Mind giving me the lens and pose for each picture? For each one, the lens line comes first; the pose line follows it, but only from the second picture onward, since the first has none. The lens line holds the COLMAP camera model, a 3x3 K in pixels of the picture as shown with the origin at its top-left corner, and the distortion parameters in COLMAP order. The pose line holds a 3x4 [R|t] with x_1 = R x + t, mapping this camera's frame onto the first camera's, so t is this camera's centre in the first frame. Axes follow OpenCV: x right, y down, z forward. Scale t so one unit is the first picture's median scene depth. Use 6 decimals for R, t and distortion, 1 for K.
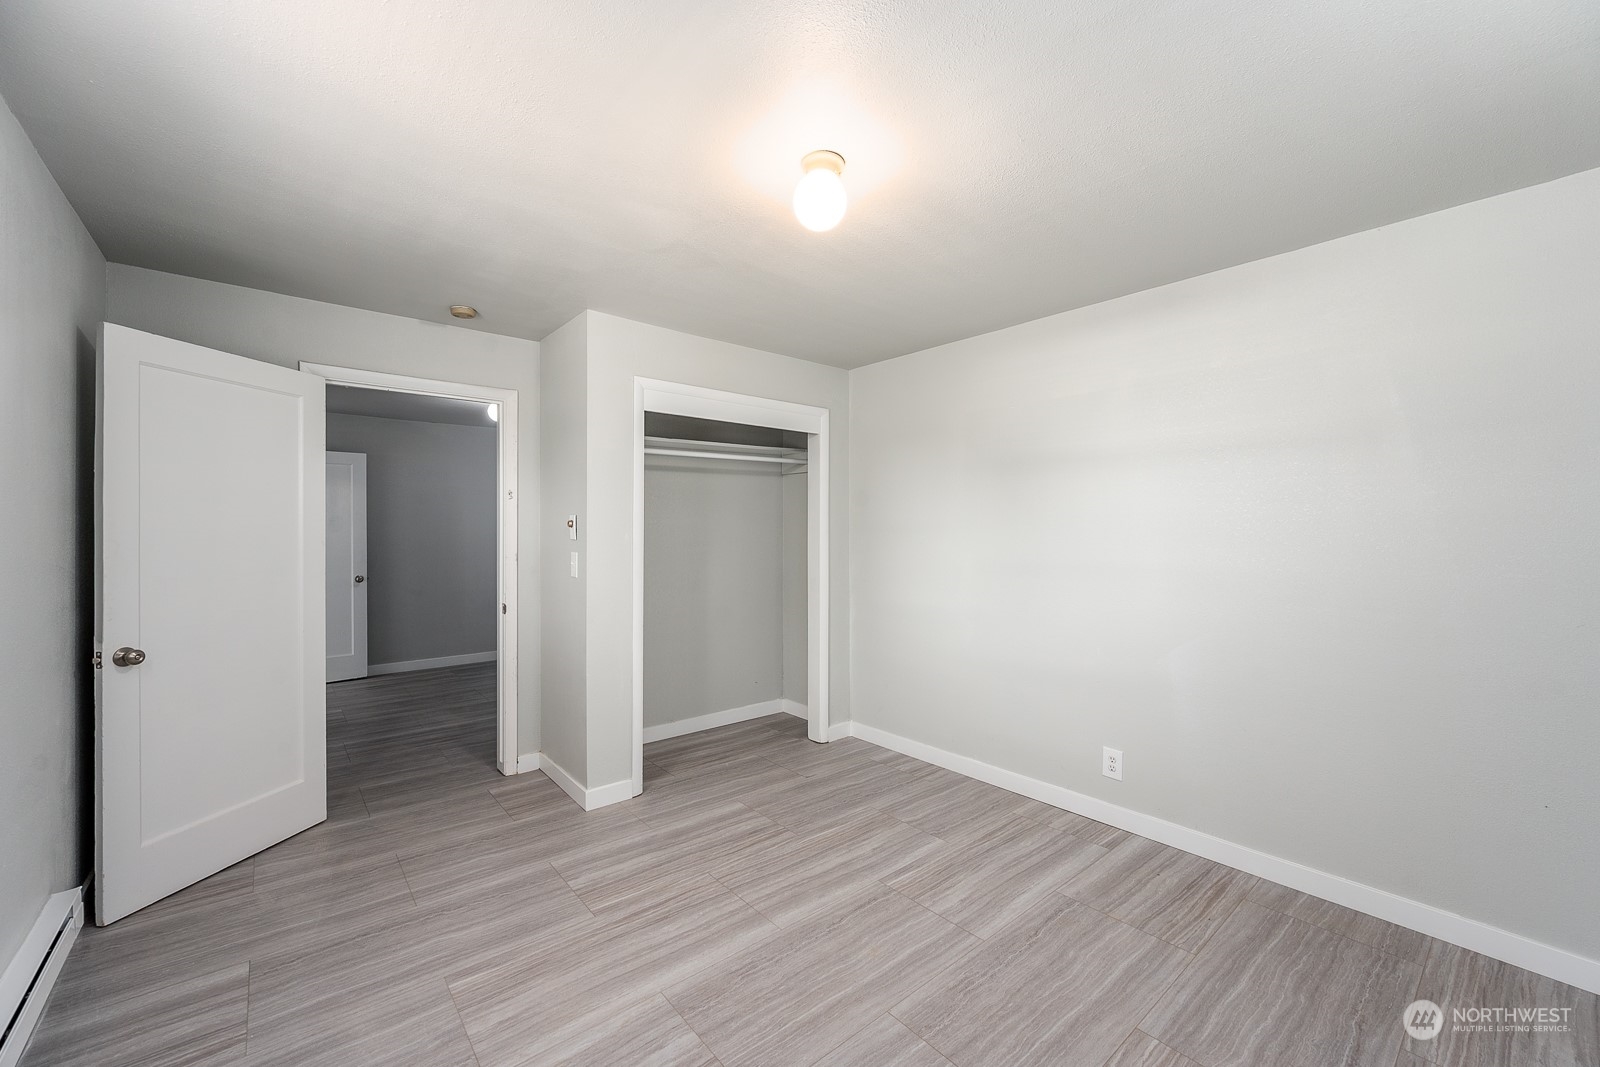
lens RADIAL K [[634.3, 0, 798.0], [0, 634.3, 530.5], [0, 0, 1]] dist [-0.006744, 0.000822]
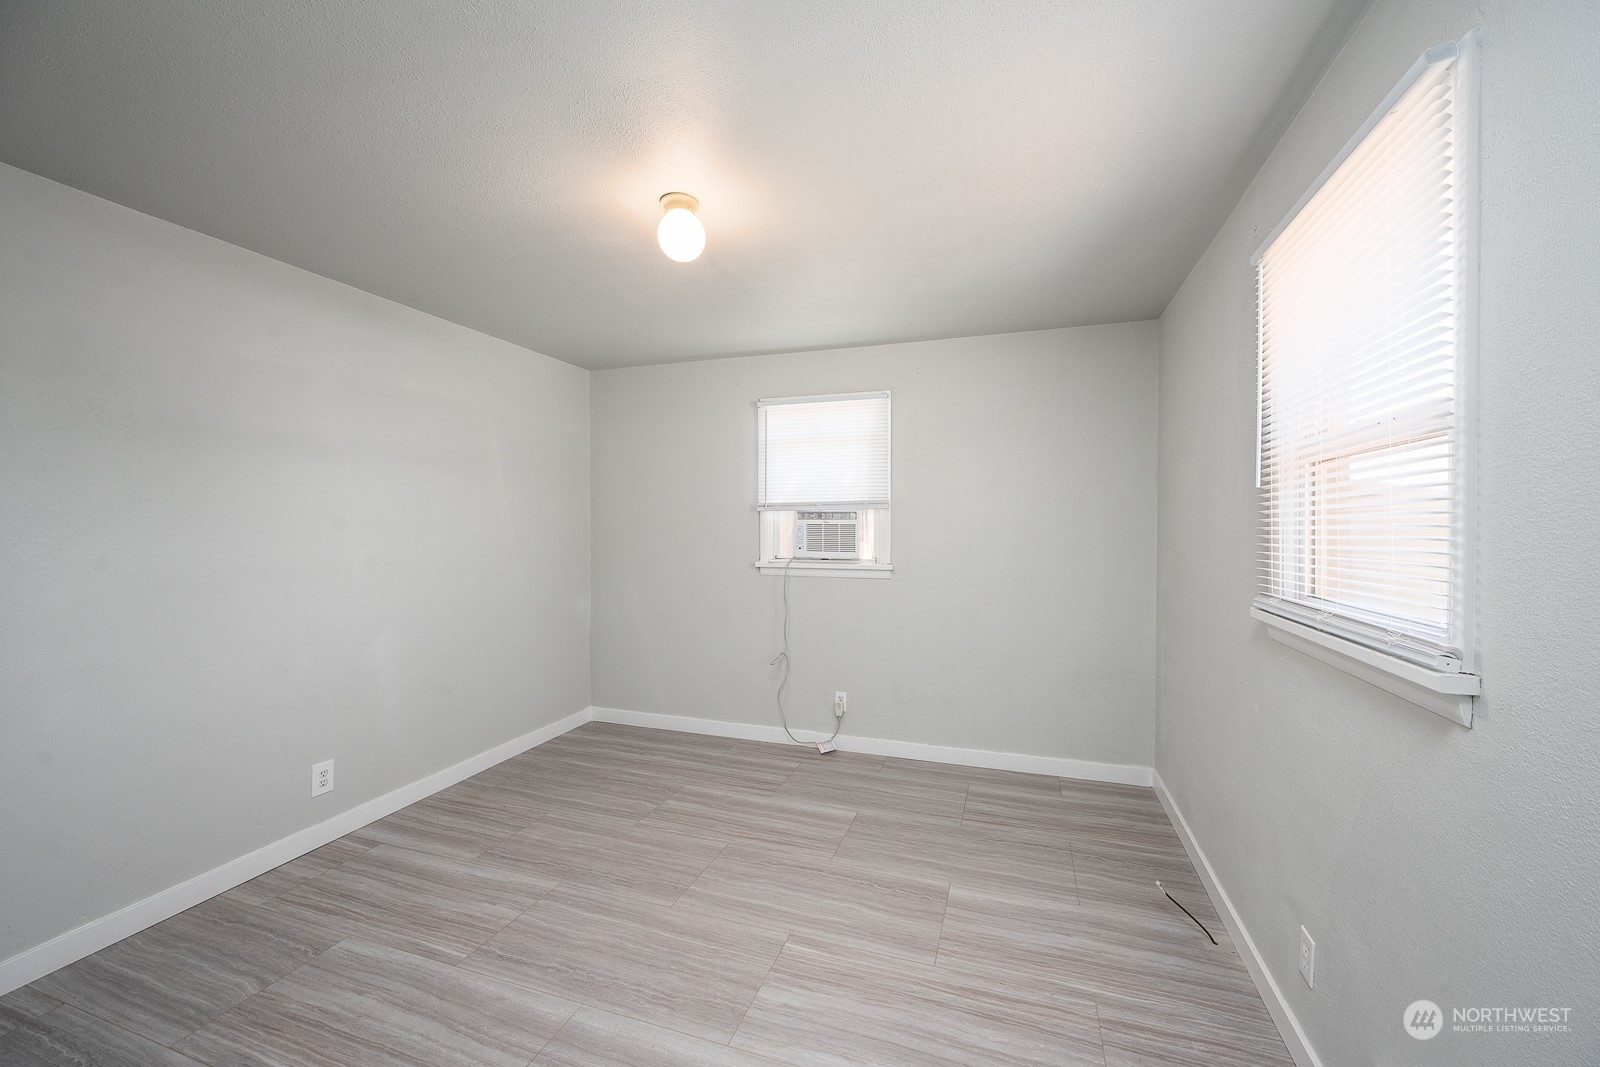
lens RADIAL K [[634.3, 0, 806.1], [0, 634.3, 528.6], [0, 0, 1]] dist [-0.006744, 0.000822]
pose [[-0.521582, -0.006966, 0.853173, -0.755805], [0.005037, 0.999924, 0.011244, -0.004066], [-0.853186, 0.010163, -0.521507, 1.002191]]
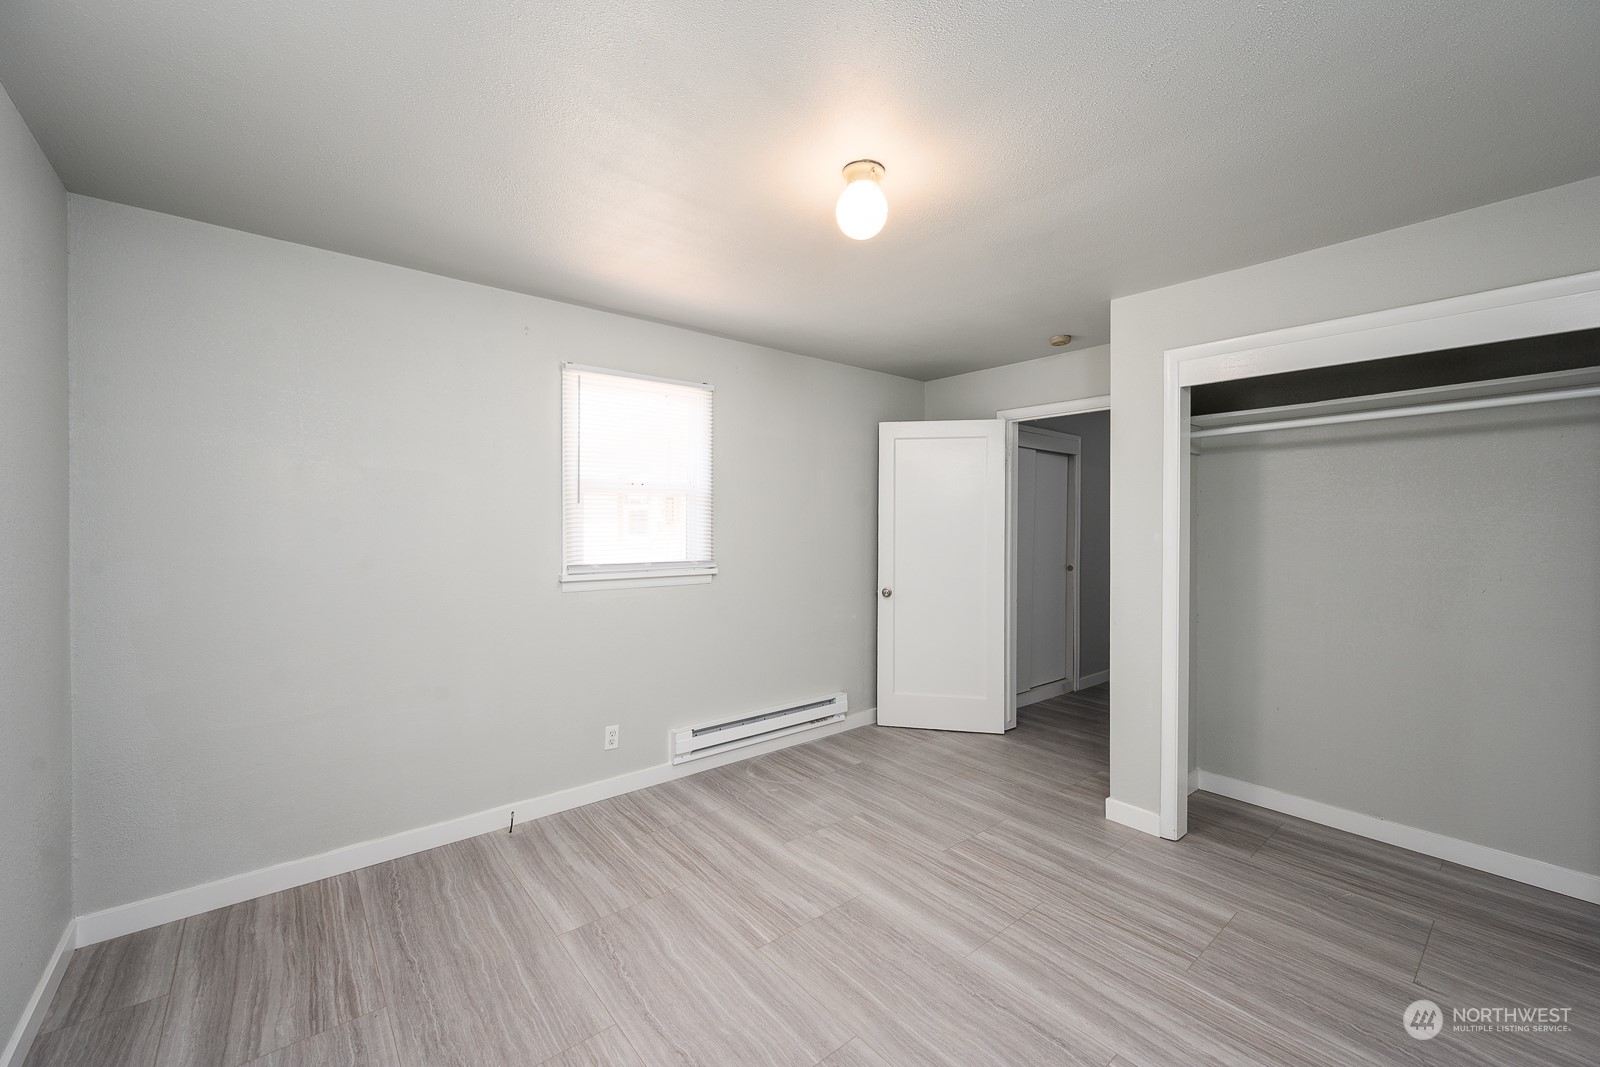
lens RADIAL K [[634.3, 0, 805.5], [0, 634.3, 517.9], [0, 0, 1]] dist [-0.006744, 0.000822]
pose [[0.003913, -0.011223, -0.999929, 0.773705], [-0.009311, 0.999893, -0.011259, -0.002056], [0.999949, 0.009354, 0.003809, 0.644435]]
